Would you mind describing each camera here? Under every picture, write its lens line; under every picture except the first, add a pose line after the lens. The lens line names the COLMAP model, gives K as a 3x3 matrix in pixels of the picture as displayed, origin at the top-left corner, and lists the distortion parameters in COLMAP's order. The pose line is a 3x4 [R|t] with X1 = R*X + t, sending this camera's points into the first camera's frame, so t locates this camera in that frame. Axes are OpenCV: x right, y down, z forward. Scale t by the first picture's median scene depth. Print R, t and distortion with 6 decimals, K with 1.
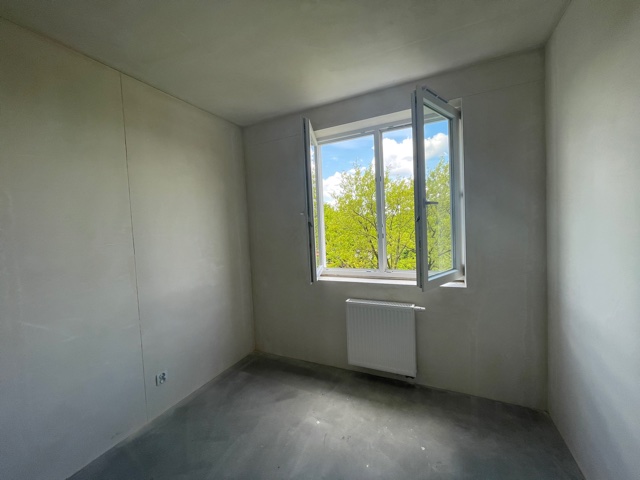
lens RADIAL K [[257.3, 0, 319.3], [0, 257.3, 239.4], [0, 0, 1]] dist [-0.002767, -0.000160]
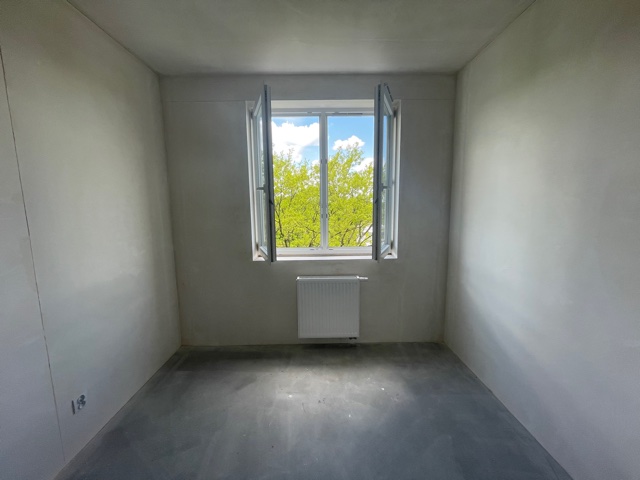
lens RADIAL K [[257.3, 0, 319.1], [0, 257.3, 239.6], [0, 0, 1]] dist [-0.002767, -0.000160]
pose [[0.896503, -0.022421, 0.442471, -0.309515], [-0.008061, 0.997728, 0.066889, 0.015927], [-0.442965, -0.063533, 0.894285, 0.062343]]
